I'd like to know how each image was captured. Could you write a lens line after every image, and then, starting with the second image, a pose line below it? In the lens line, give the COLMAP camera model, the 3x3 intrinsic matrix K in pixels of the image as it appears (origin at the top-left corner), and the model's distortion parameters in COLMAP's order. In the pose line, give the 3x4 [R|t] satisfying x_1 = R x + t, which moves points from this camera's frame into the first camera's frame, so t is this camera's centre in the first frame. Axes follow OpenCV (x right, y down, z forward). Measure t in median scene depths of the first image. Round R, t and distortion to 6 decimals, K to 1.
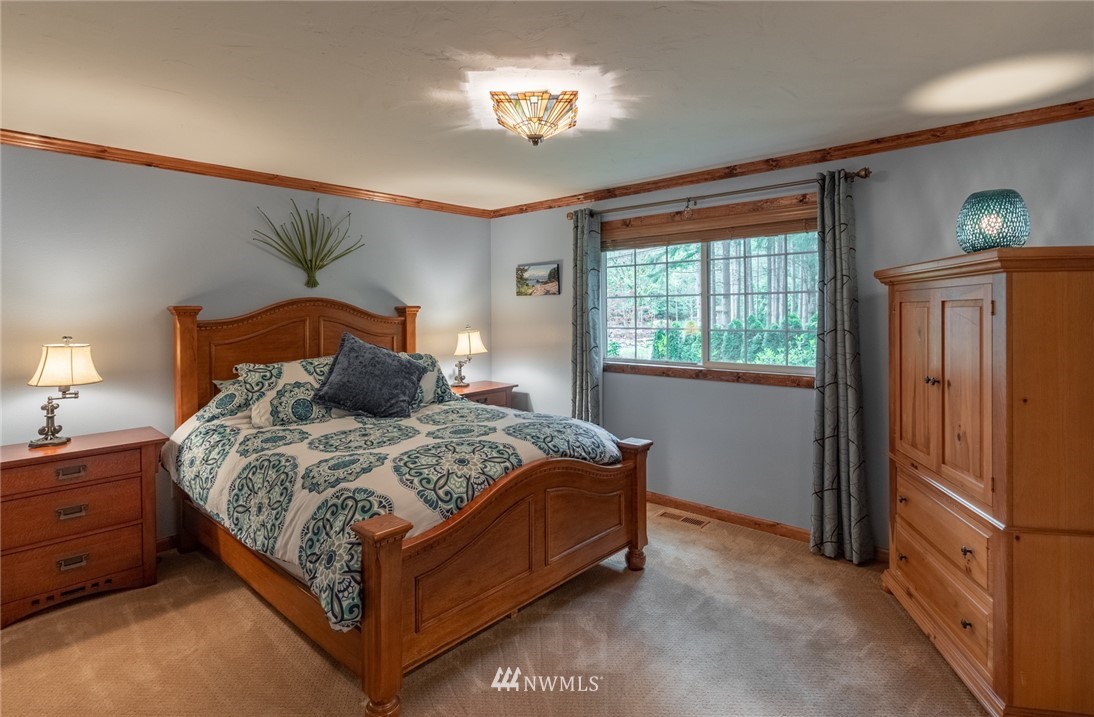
lens RADIAL K [[552.7, 0, 547.1], [0, 552.7, 316.4], [0, 0, 1]] dist [-0.001172, -0.000115]
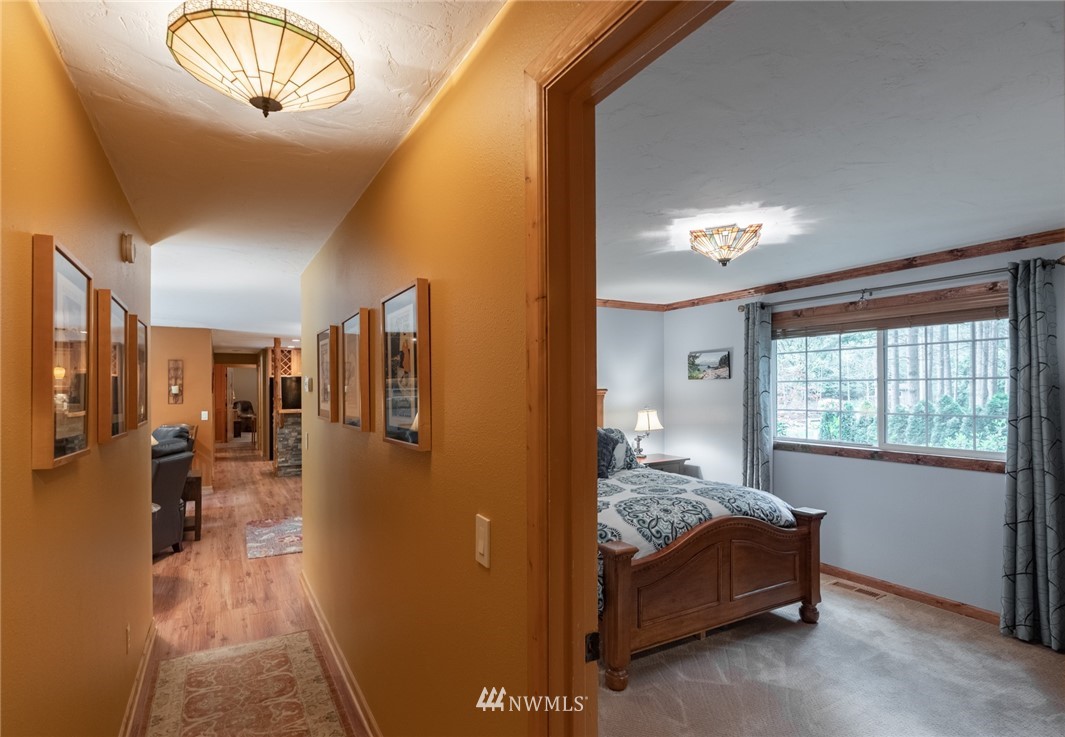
lens RADIAL K [[539.0, 0, 520.6], [0, 539.0, 389.3], [0, 0, 1]] dist [0.003029, 0.001748]
pose [[0.950576, 0.004832, -0.310454, -0.058972], [-0.007137, 0.999955, -0.006288, -0.012467], [0.310409, 0.008193, 0.950568, -0.234890]]
